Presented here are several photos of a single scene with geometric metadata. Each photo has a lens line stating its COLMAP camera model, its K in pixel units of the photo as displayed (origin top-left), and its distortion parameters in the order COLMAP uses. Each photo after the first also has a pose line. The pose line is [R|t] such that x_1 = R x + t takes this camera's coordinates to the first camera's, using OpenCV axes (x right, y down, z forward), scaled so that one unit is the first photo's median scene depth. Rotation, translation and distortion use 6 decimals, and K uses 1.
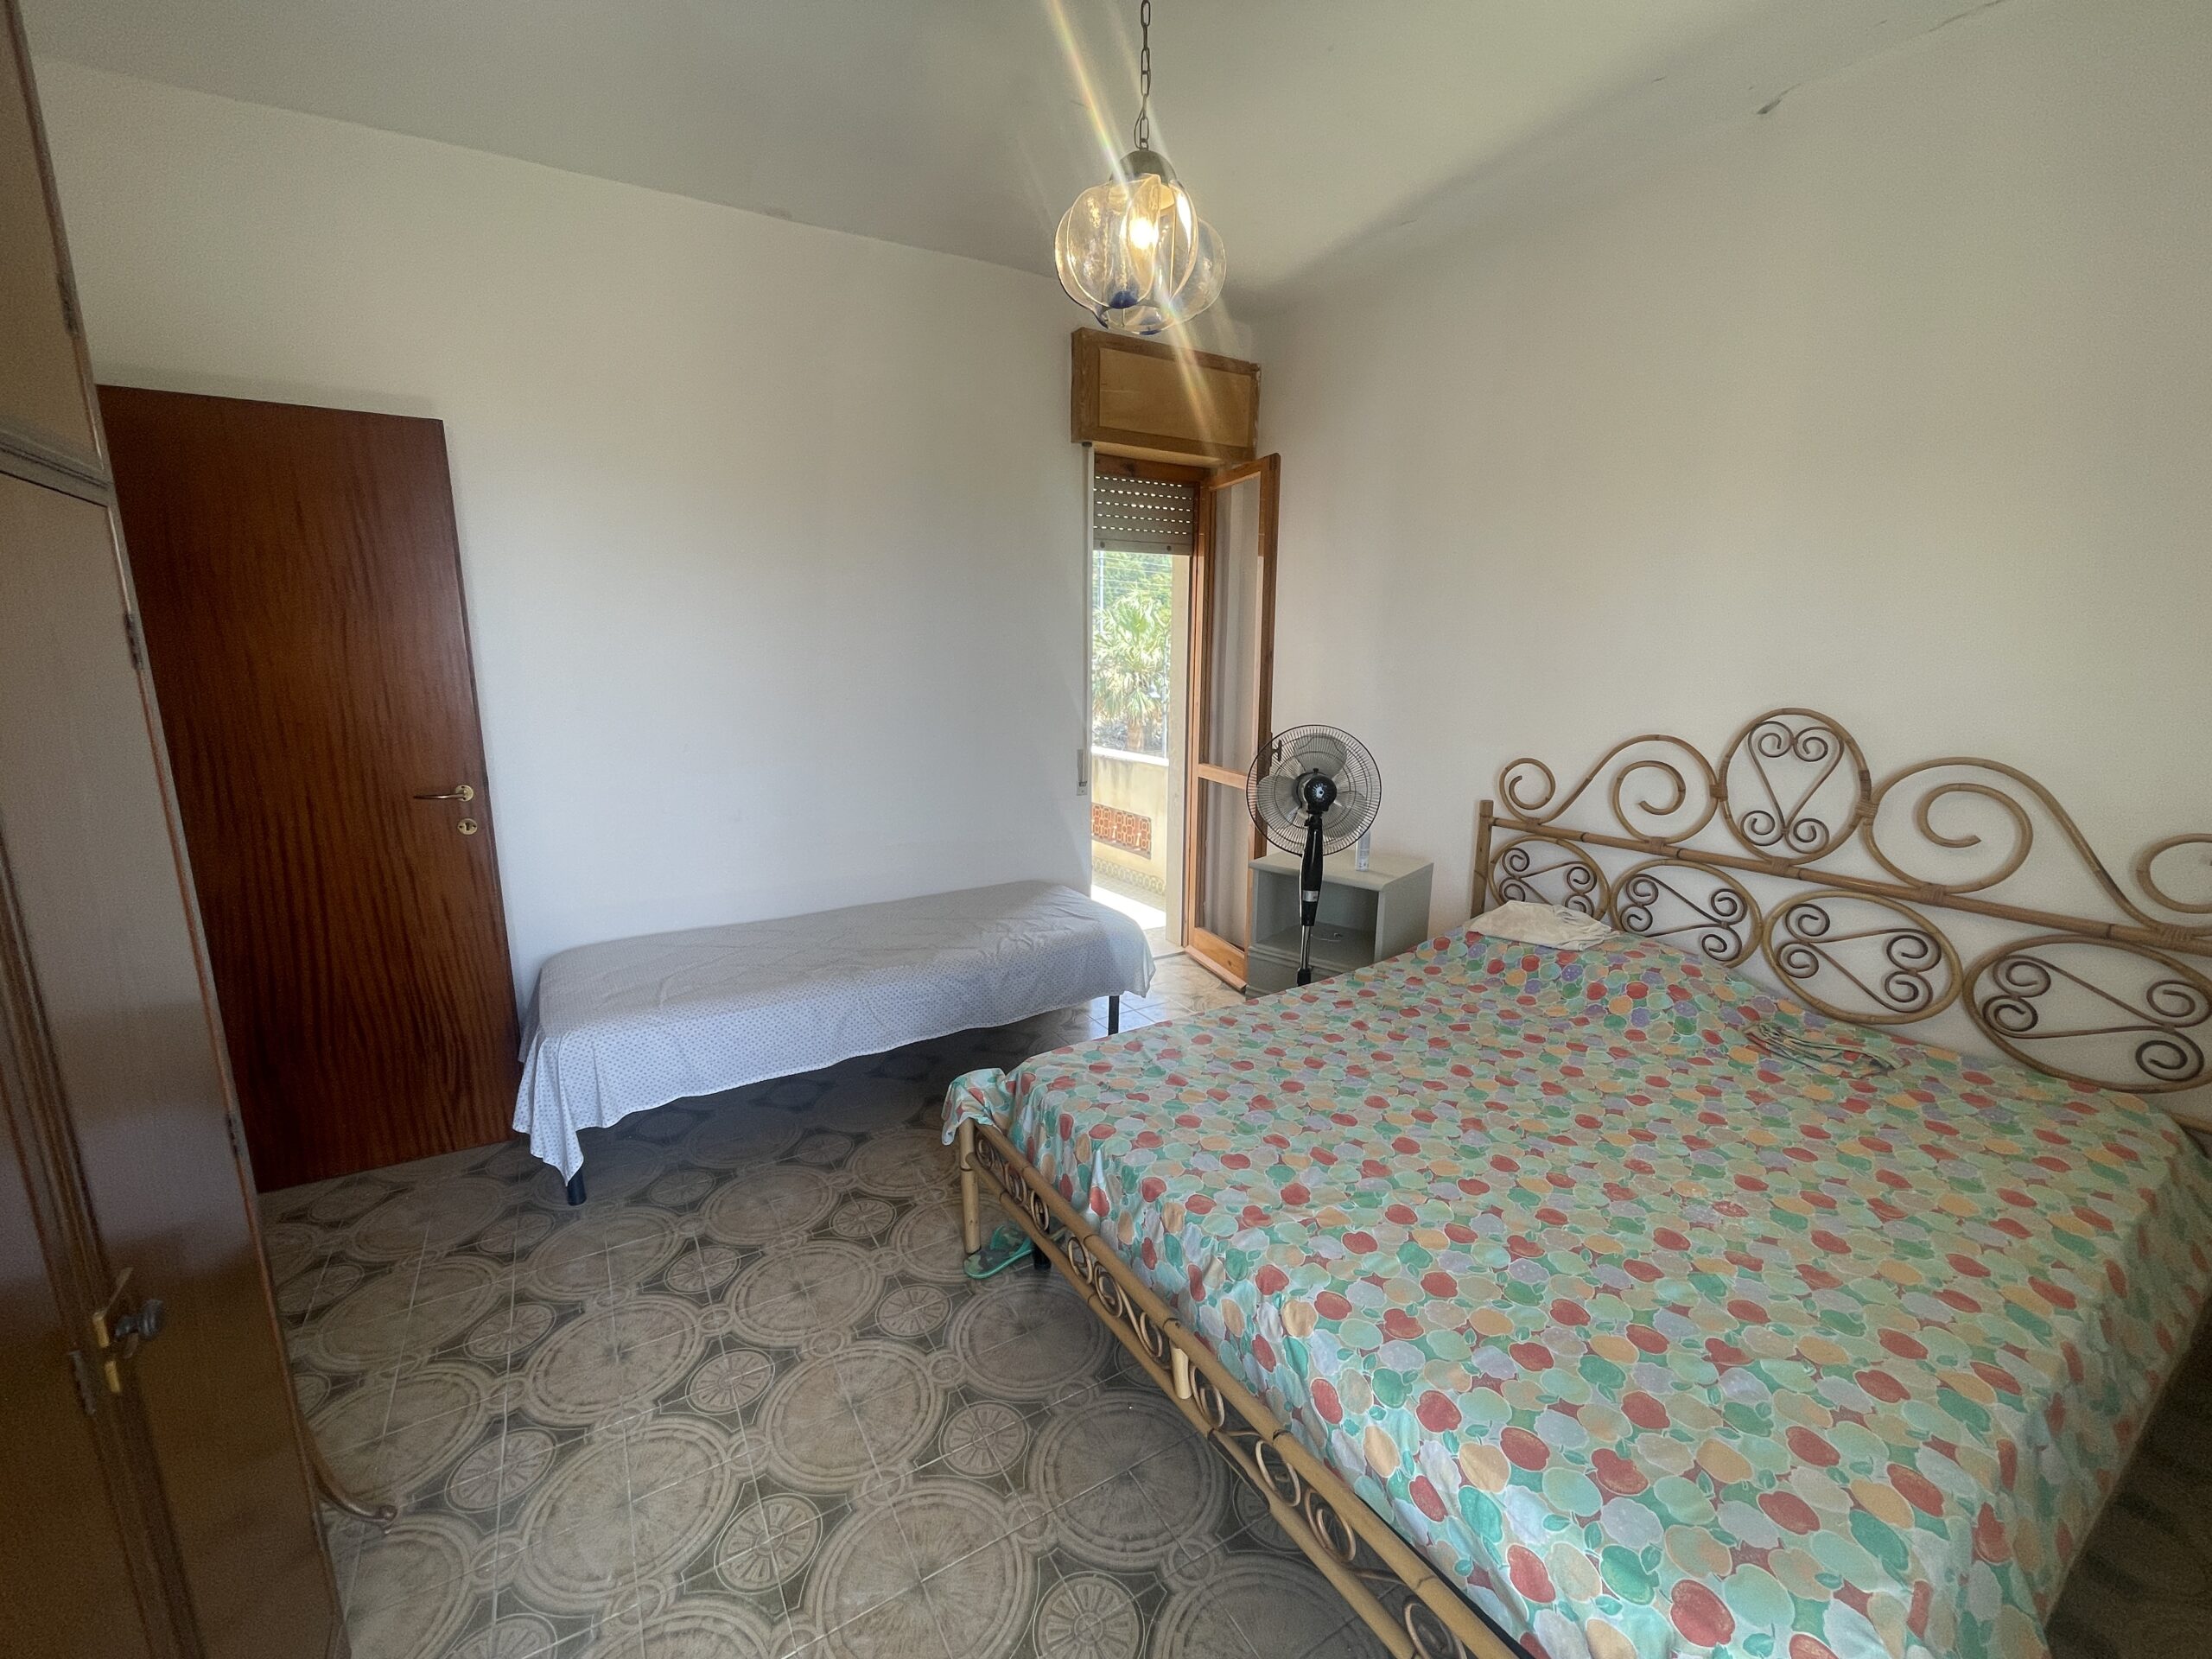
lens RADIAL K [[901.1, 0, 1093.5], [0, 901.1, 828.9], [0, 0, 1]] dist [-0.002134, 0.000031]
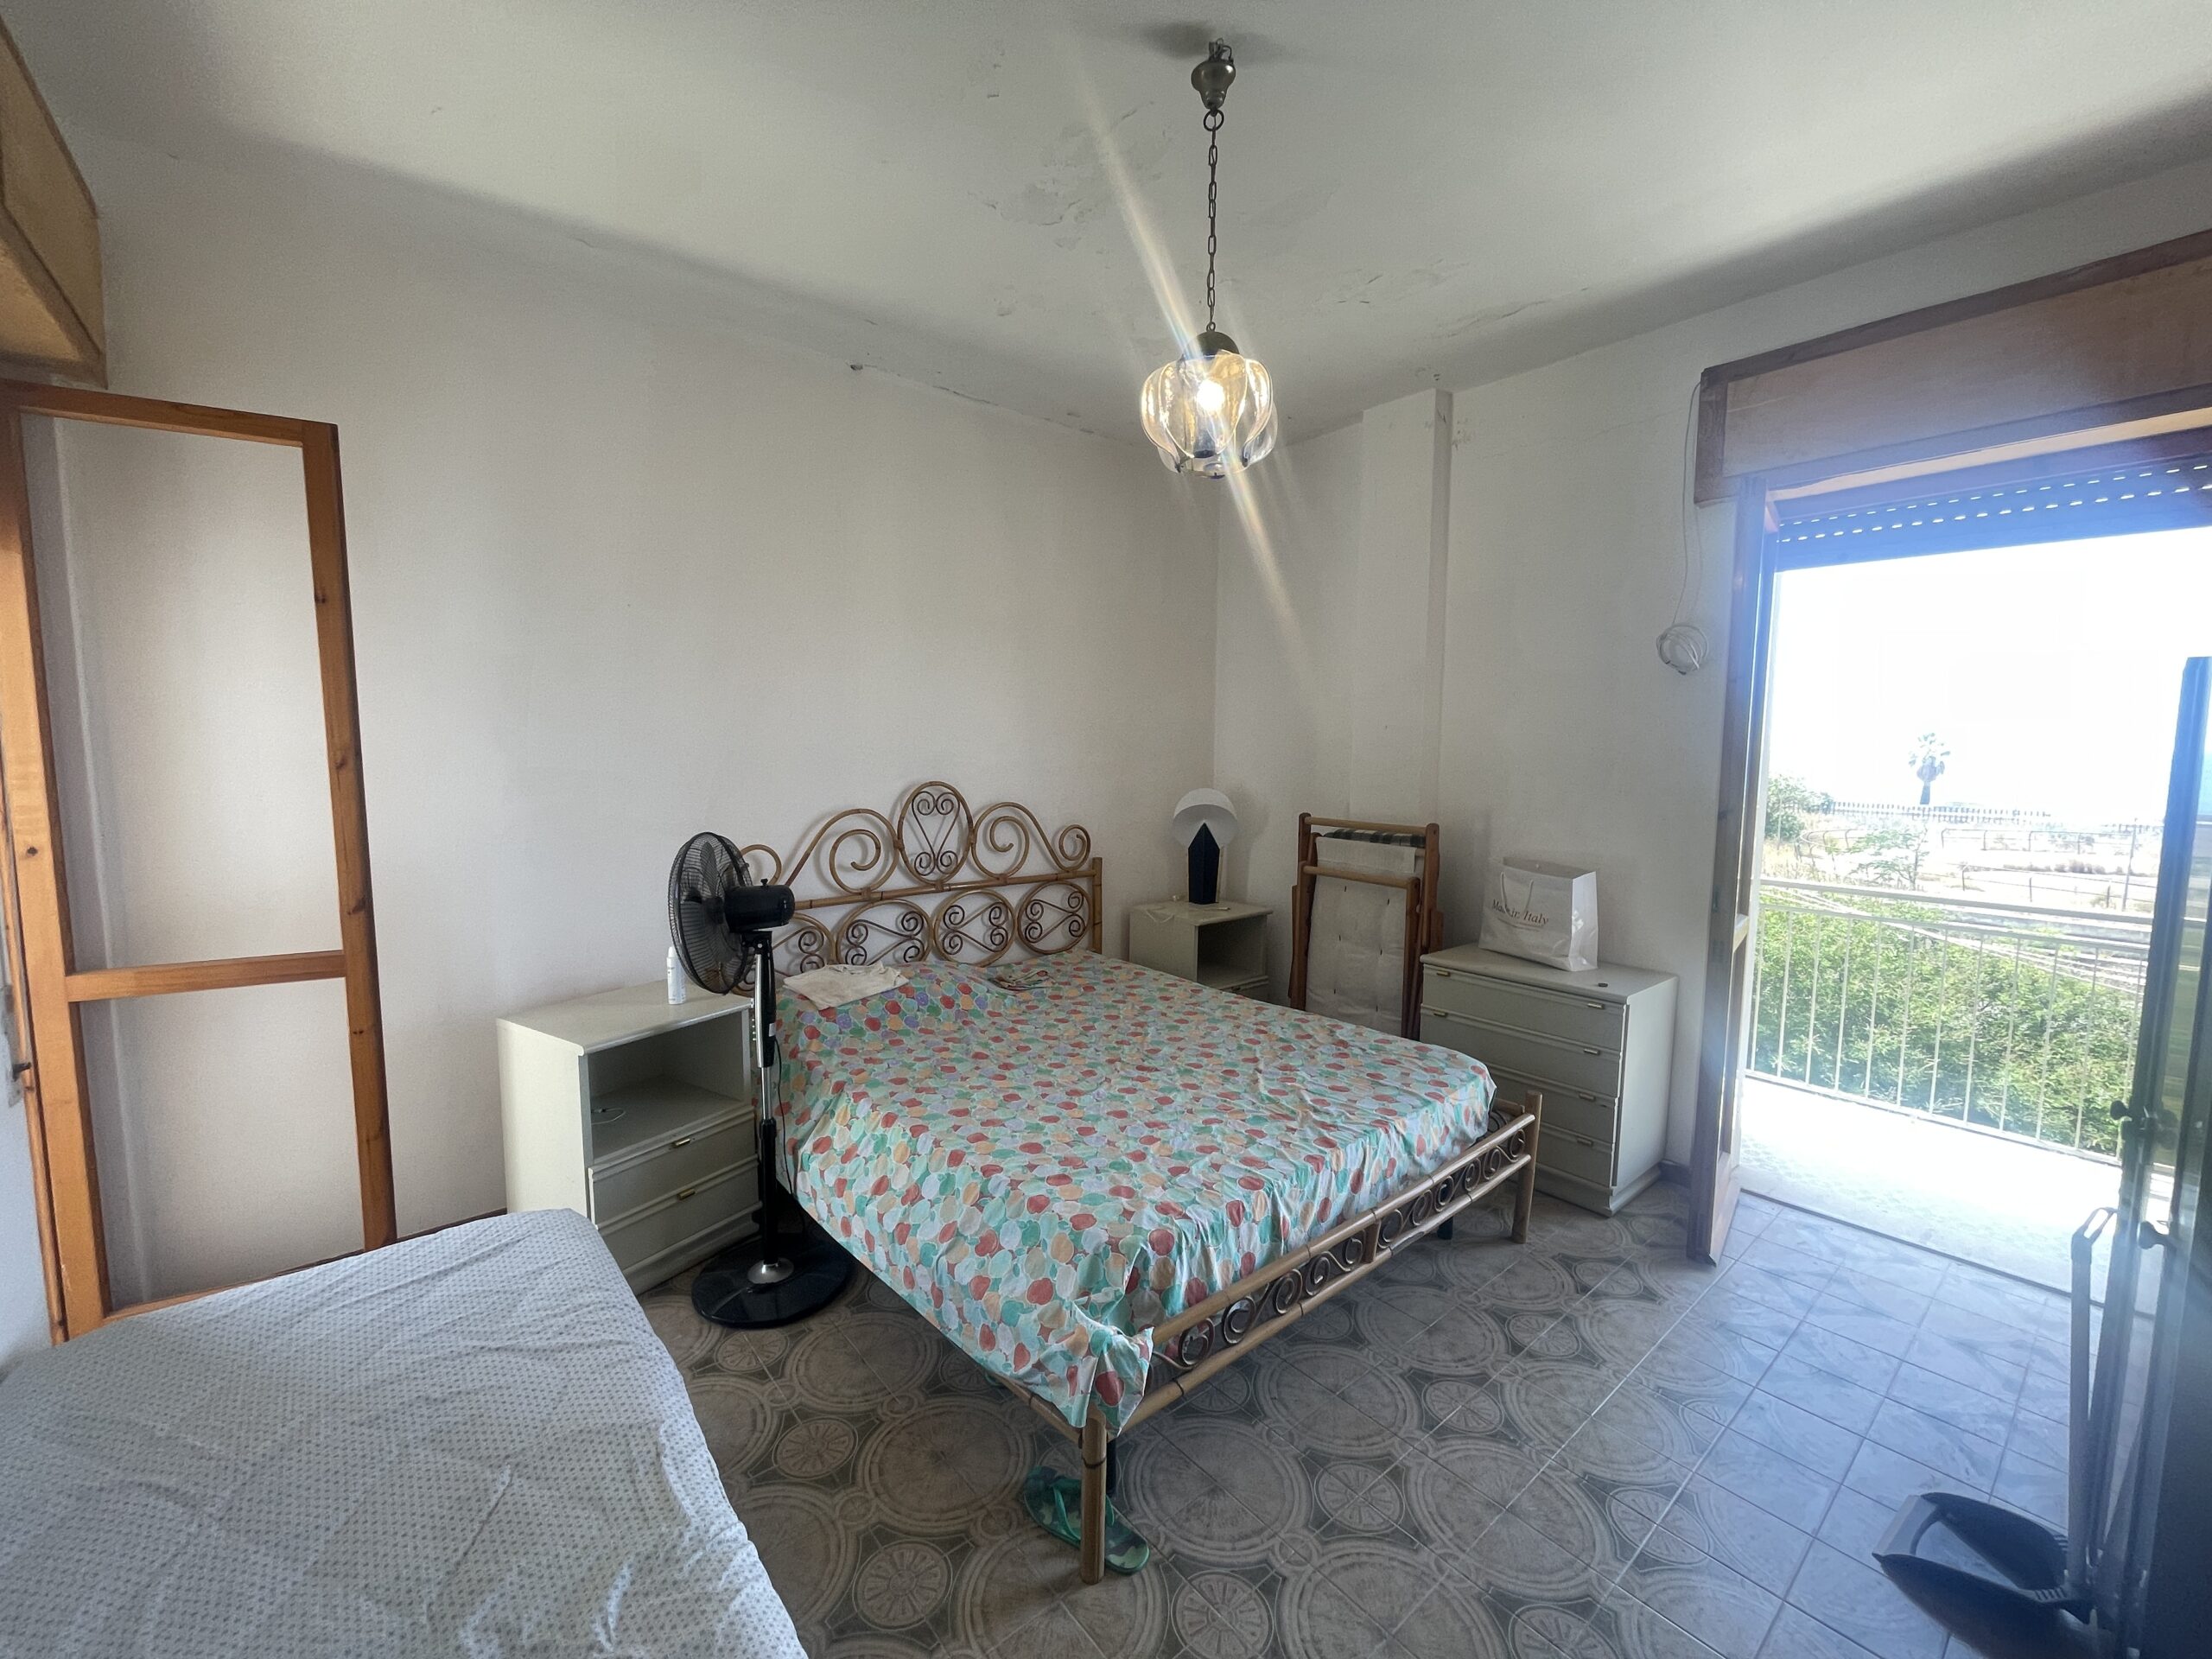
lens RADIAL K [[896.0, 0, 1092.4], [0, 896.0, 826.2], [0, 0, 1]] dist [0.001365, 0.000020]
pose [[-0.143681, -0.093744, 0.985174, -0.713361], [0.186591, 0.975082, 0.119996, -0.180897], [-0.971874, 0.201066, -0.122609, 0.885333]]
